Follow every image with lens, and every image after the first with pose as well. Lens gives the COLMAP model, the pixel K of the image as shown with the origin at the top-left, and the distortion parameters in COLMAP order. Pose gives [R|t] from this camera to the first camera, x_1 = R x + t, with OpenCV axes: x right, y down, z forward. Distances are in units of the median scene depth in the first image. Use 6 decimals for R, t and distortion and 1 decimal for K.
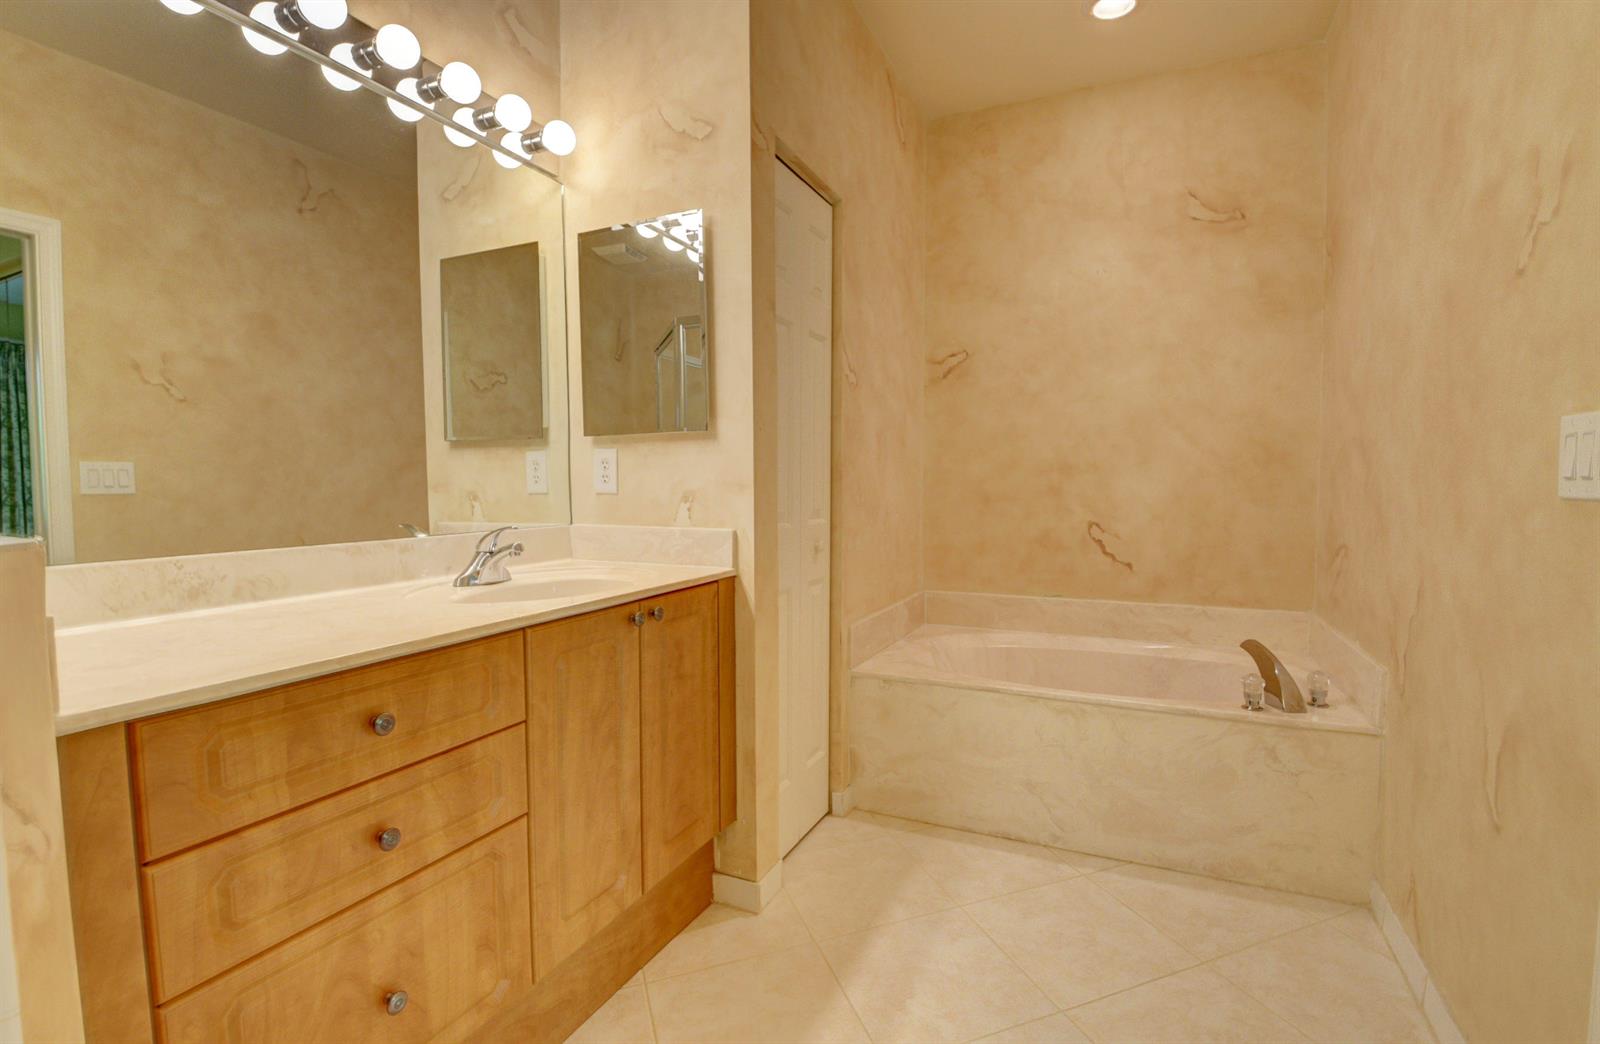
lens RADIAL K [[740.4, 0, 800.0], [0, 740.4, 522.0], [0, 0, 1]] dist [-0.001183, -0.000329]
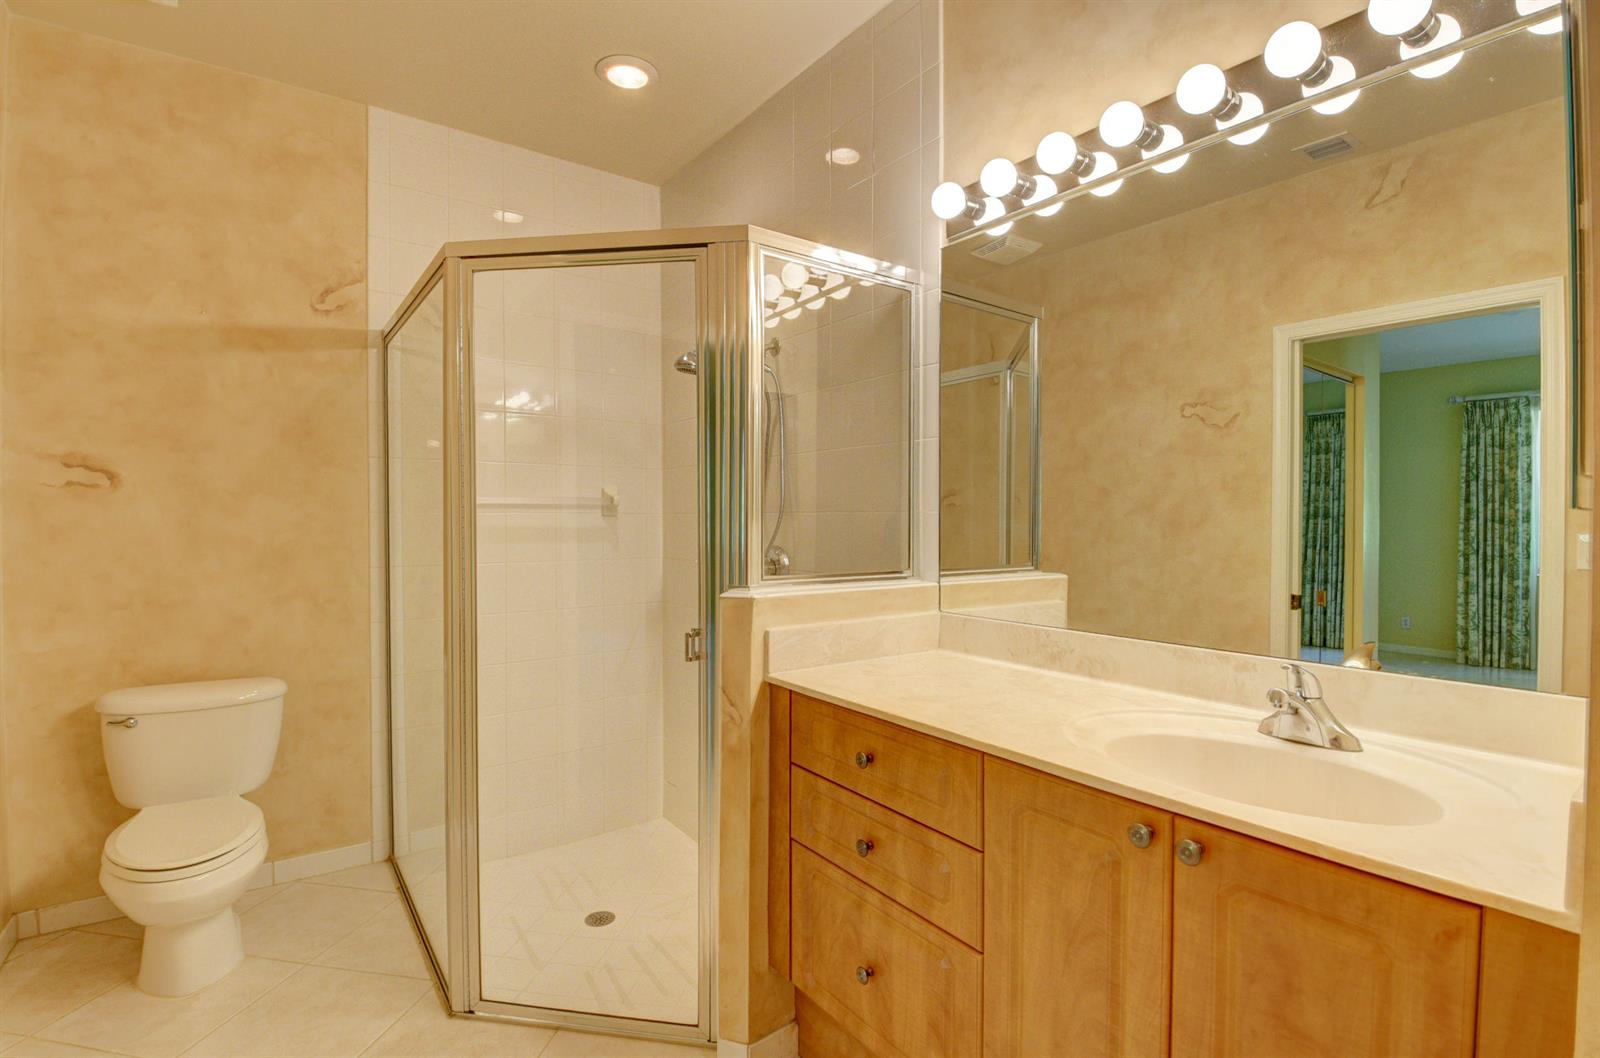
lens RADIAL K [[736.9, 0, 800.0], [0, 736.9, 529.0], [0, 0, 1]] dist [-0.013036, -0.000101]
pose [[-0.467150, 0.010071, -0.884120, 0.581580], [-0.054902, 0.997675, 0.040374, -0.170985], [0.882472, 0.067401, -0.465511, 1.282305]]
